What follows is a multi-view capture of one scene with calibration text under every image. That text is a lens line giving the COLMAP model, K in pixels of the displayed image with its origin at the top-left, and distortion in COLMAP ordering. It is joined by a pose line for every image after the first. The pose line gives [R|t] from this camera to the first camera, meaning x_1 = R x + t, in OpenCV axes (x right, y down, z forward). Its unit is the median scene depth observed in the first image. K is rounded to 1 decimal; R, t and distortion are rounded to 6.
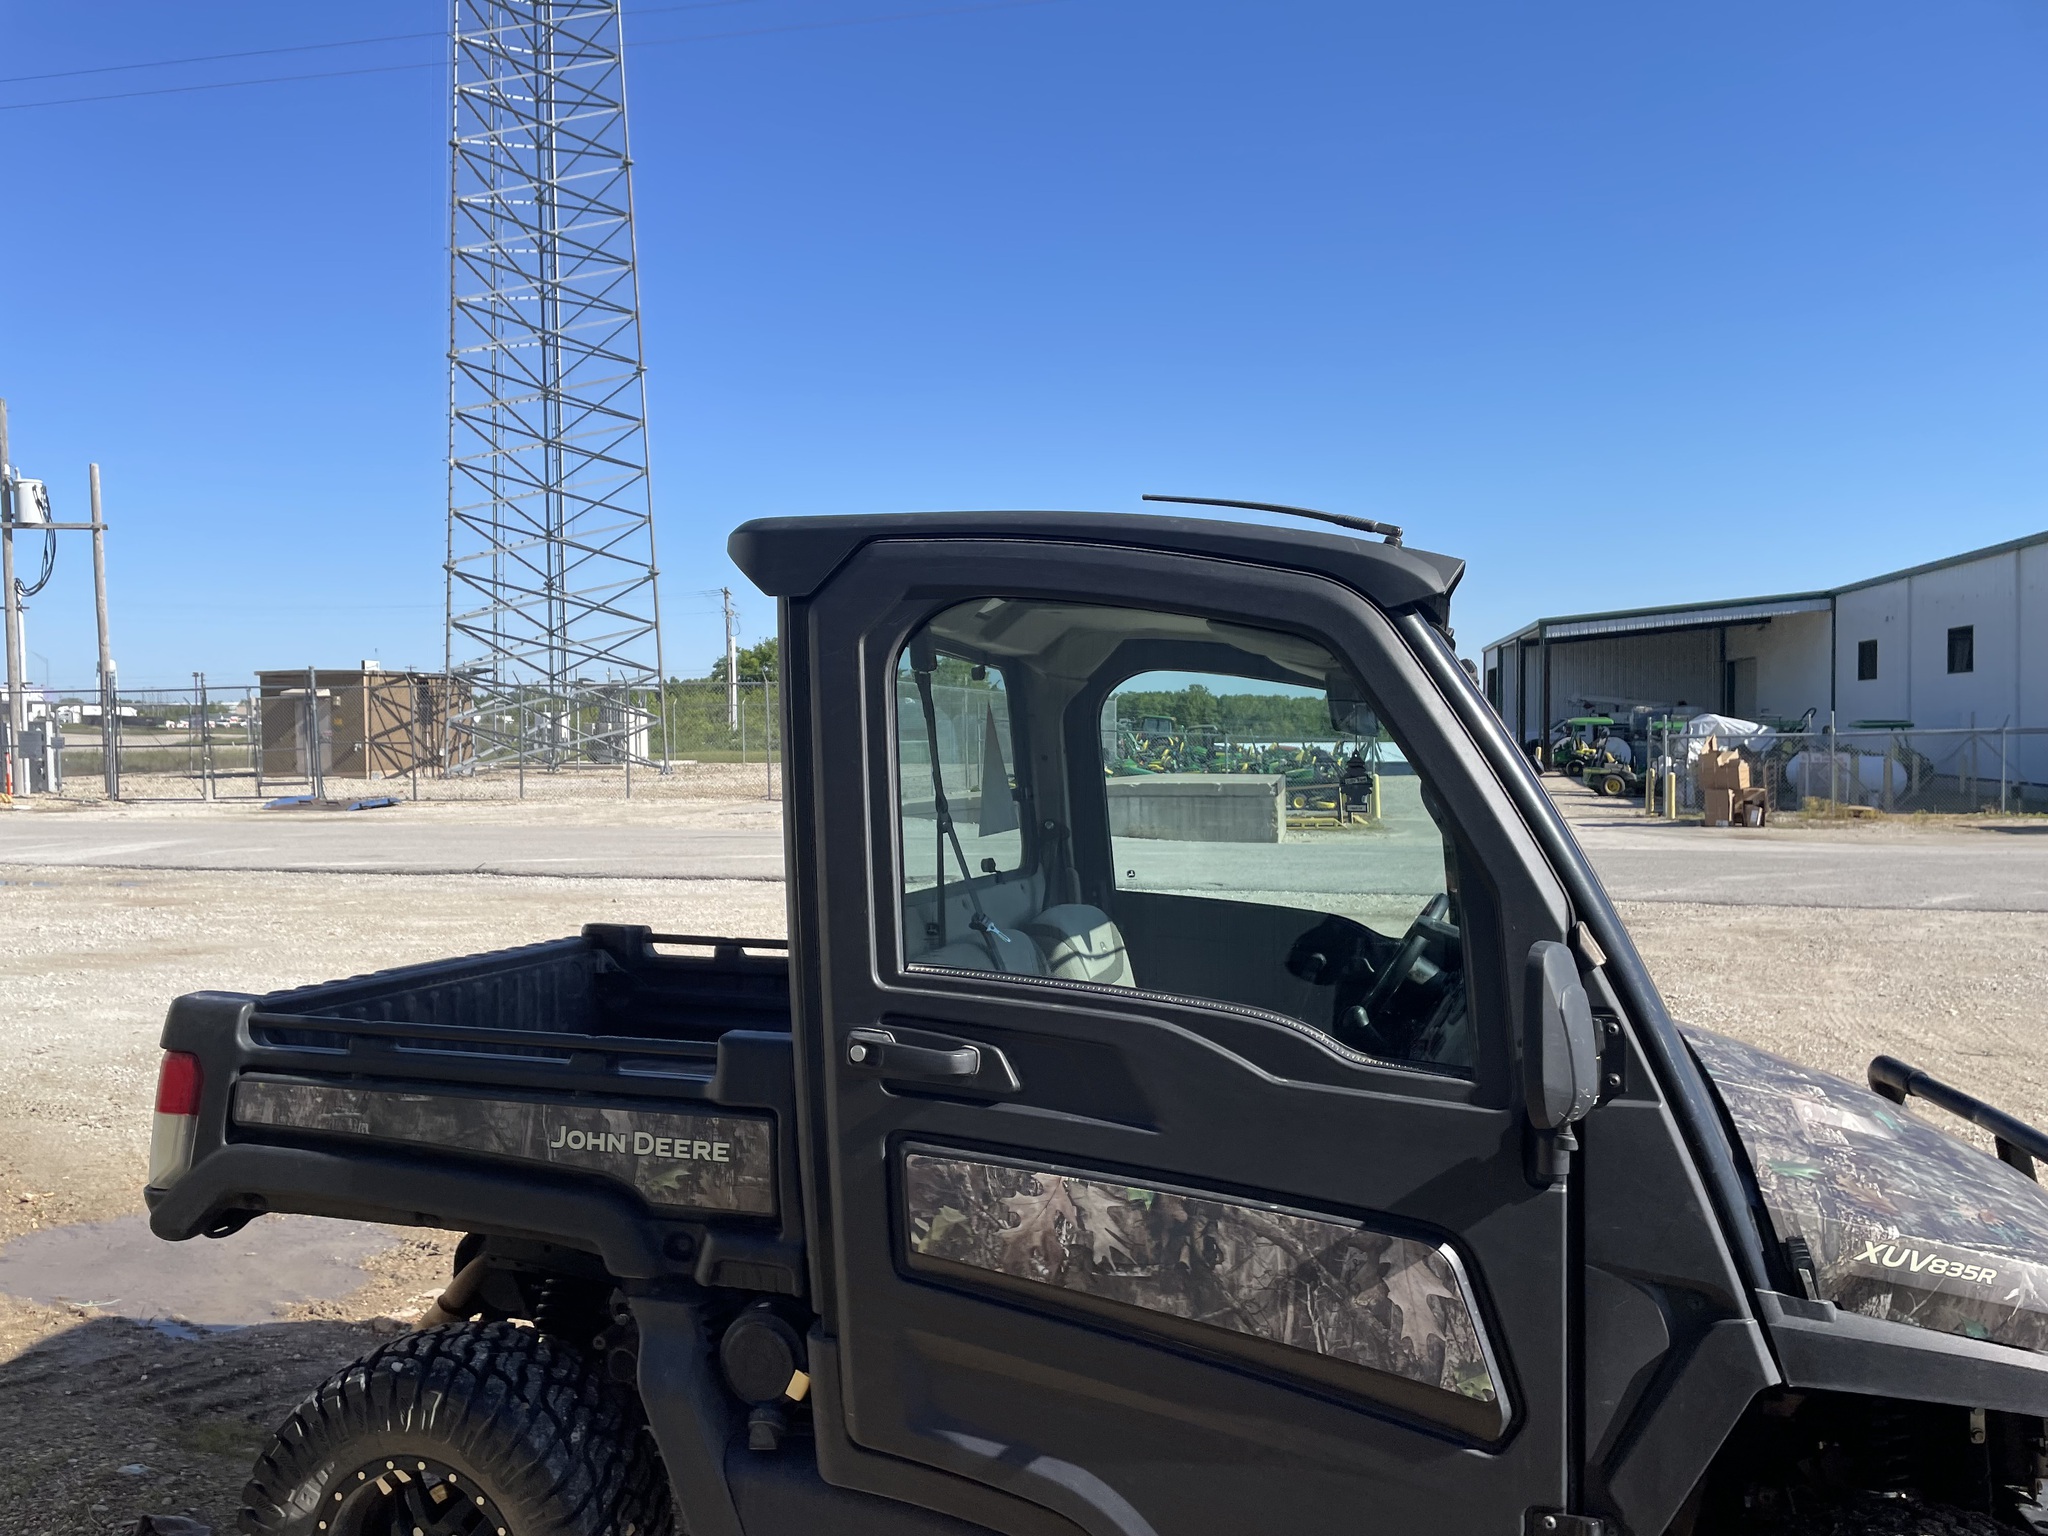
lens RADIAL K [[1540.6, 0, 1000.6], [0, 1540.6, 767.0], [0, 0, 1]] dist [0.100712, -0.129478]
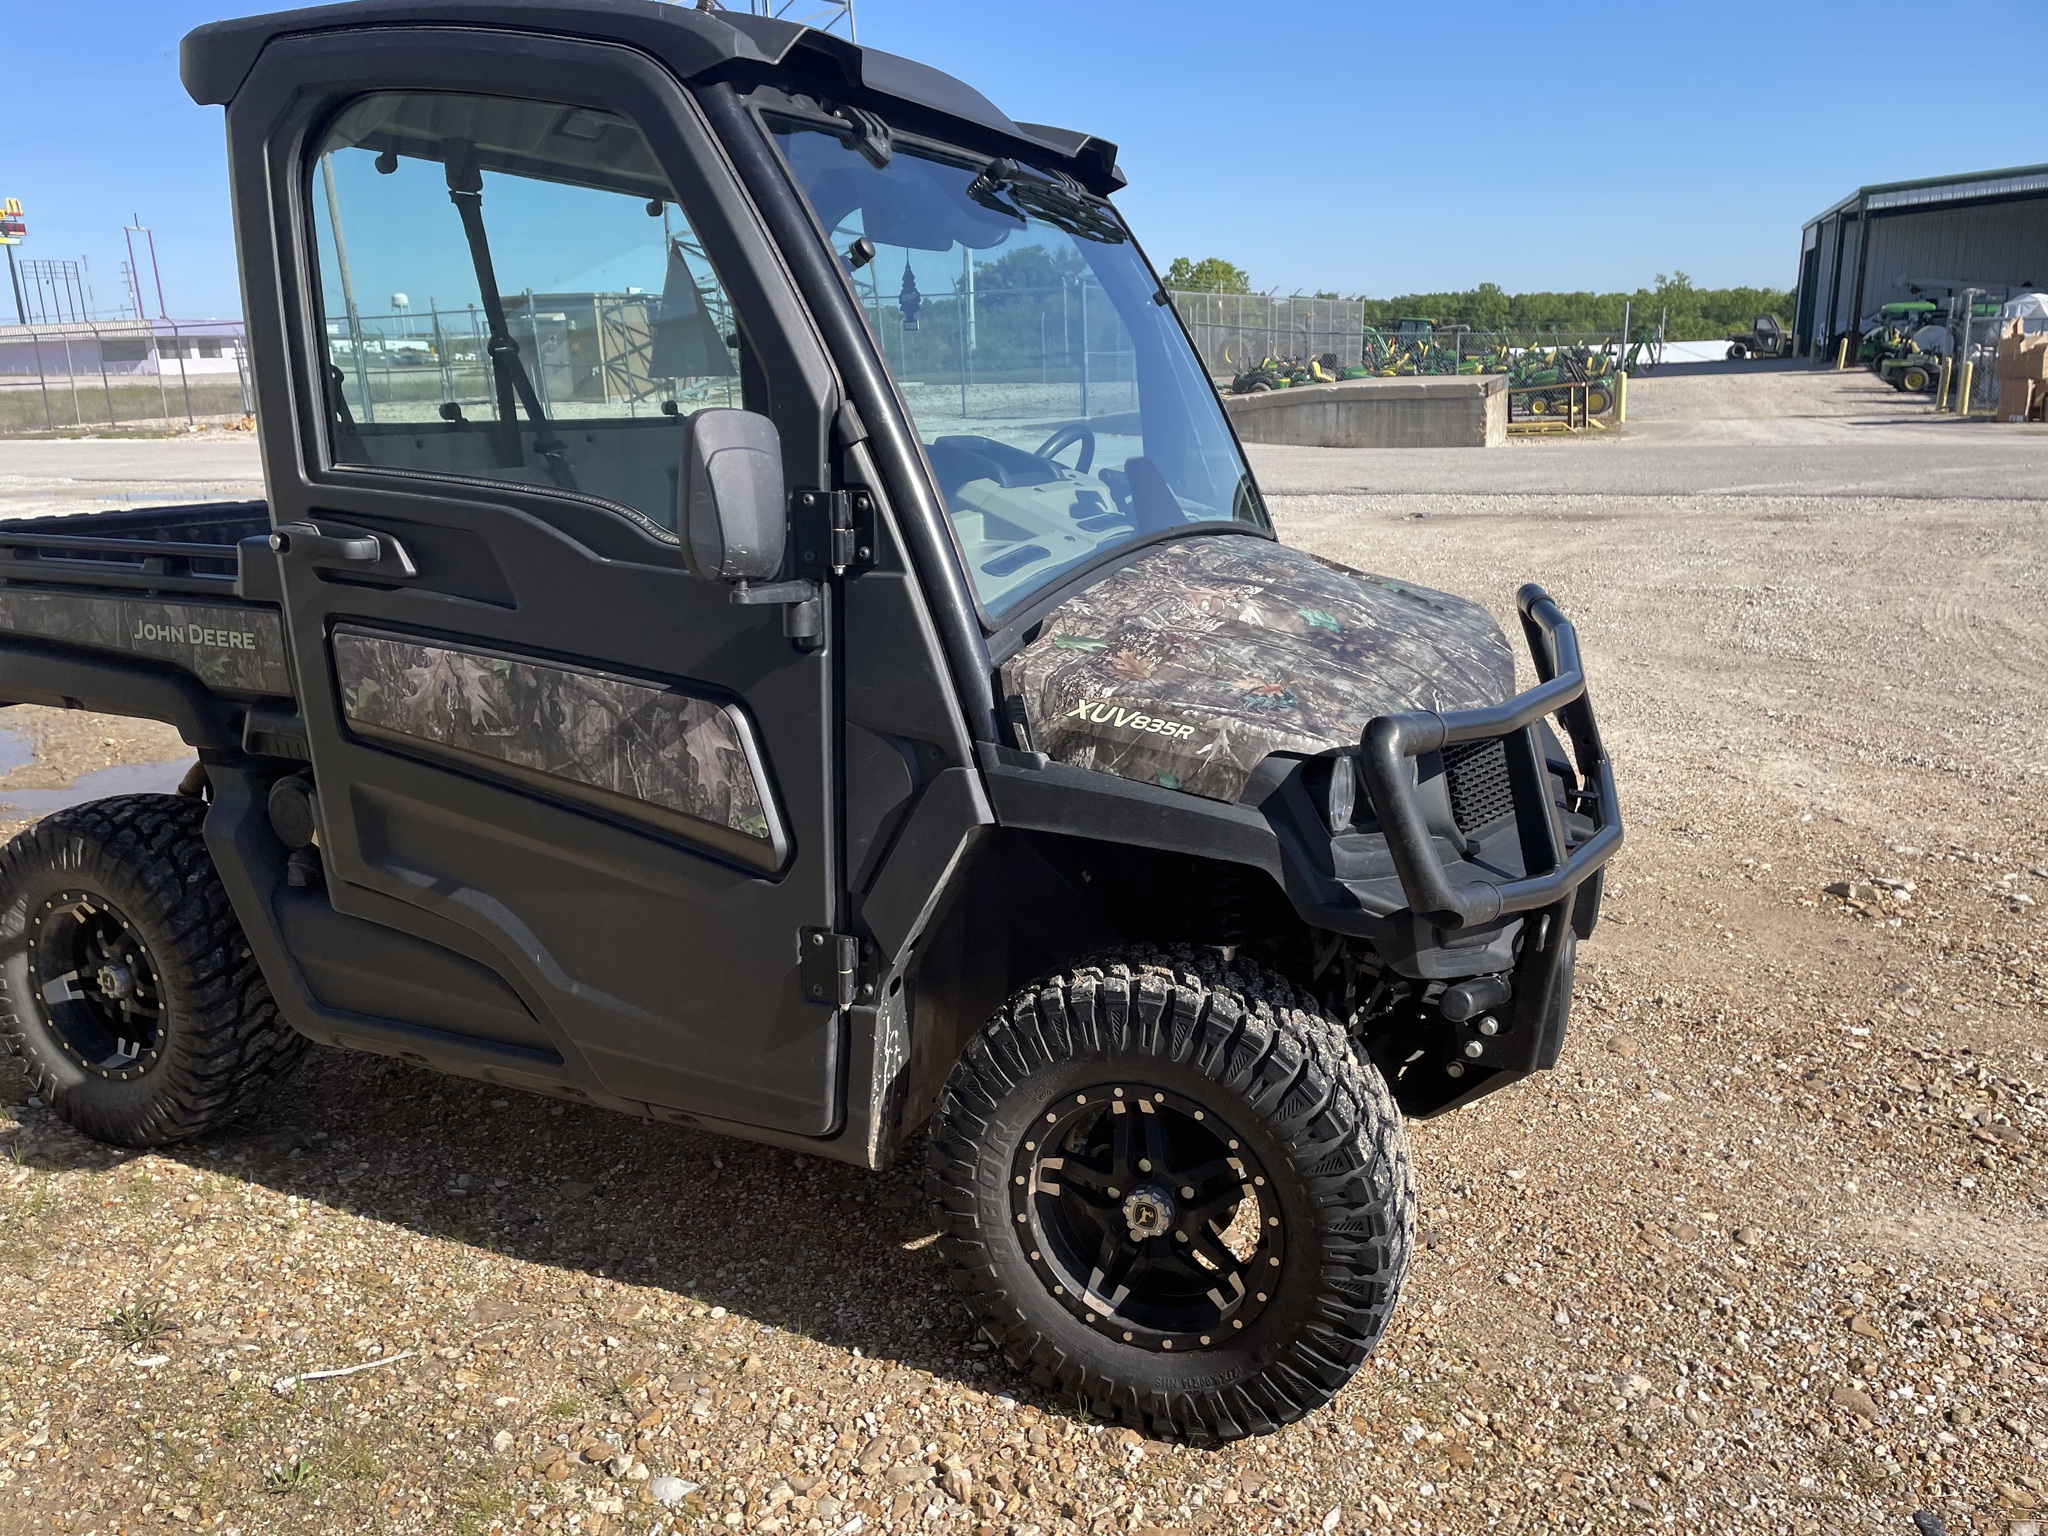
lens RADIAL K [[1540.6, 0, 999.6], [0, 1540.6, 771.6], [0, 0, 1]] dist [0.100712, -0.129478]
pose [[0.985889, 0.019515, -0.166261, 0.523975], [0.020973, 0.970957, 0.238334, 0.077054], [0.166084, -0.238458, 0.956846, -0.018033]]
